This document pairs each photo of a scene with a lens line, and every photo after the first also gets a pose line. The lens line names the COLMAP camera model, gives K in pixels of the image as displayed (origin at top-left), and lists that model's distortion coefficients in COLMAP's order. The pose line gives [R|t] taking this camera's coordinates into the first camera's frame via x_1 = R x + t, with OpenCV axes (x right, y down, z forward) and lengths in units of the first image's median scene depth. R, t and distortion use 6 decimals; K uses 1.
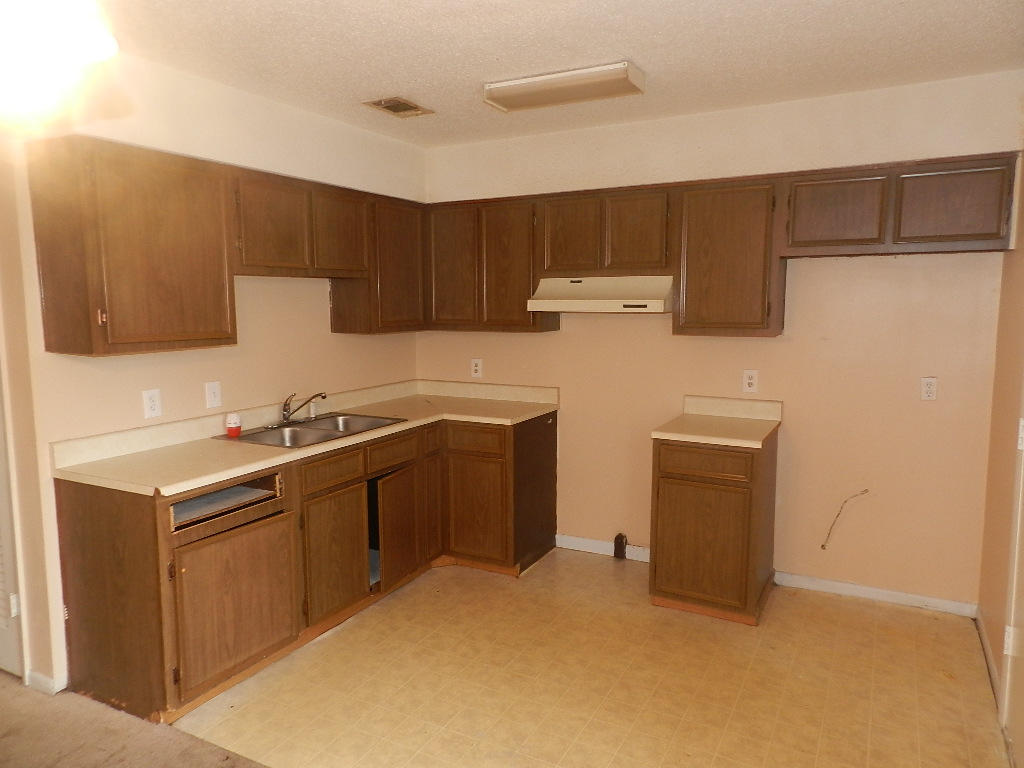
lens RADIAL K [[689.8, 0, 512.0], [0, 689.8, 384.0], [0, 0, 1]] dist [0.004771, 0.002290]
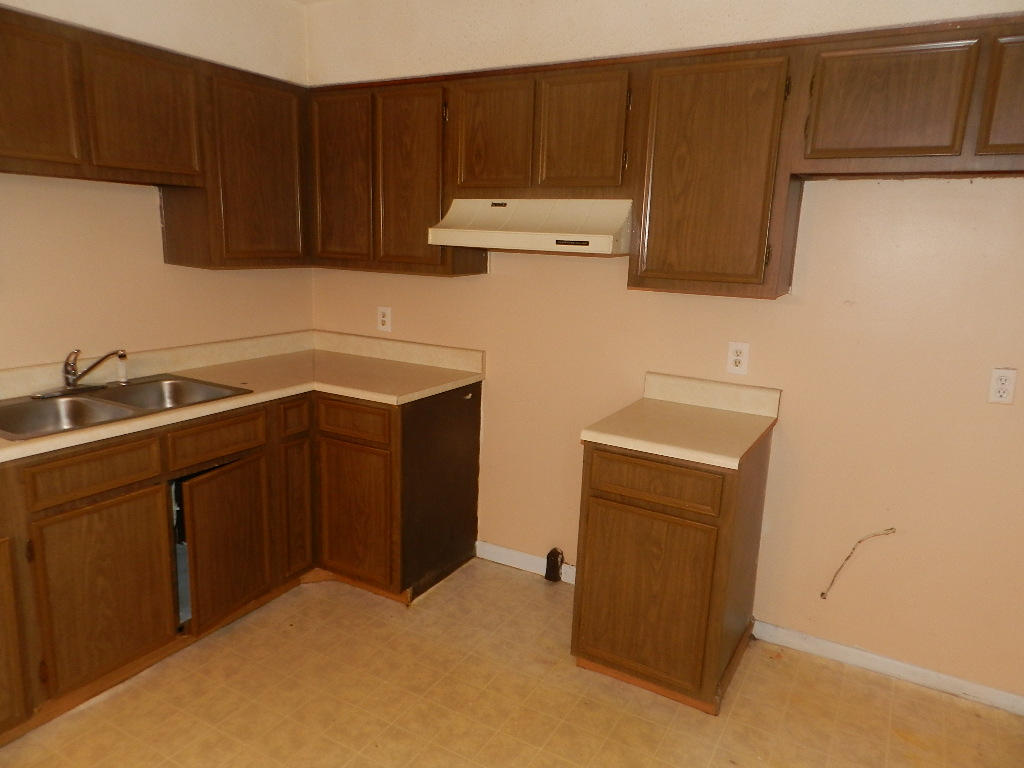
lens RADIAL K [[698.5, 0, 512.0], [0, 698.5, 384.0], [0, 0, 1]] dist [0.011927, 0.001233]
pose [[0.998886, 0.044086, -0.016846, 0.131245], [-0.042473, 0.995356, 0.086388, -0.030248], [0.020576, -0.085576, 0.996119, 0.289567]]
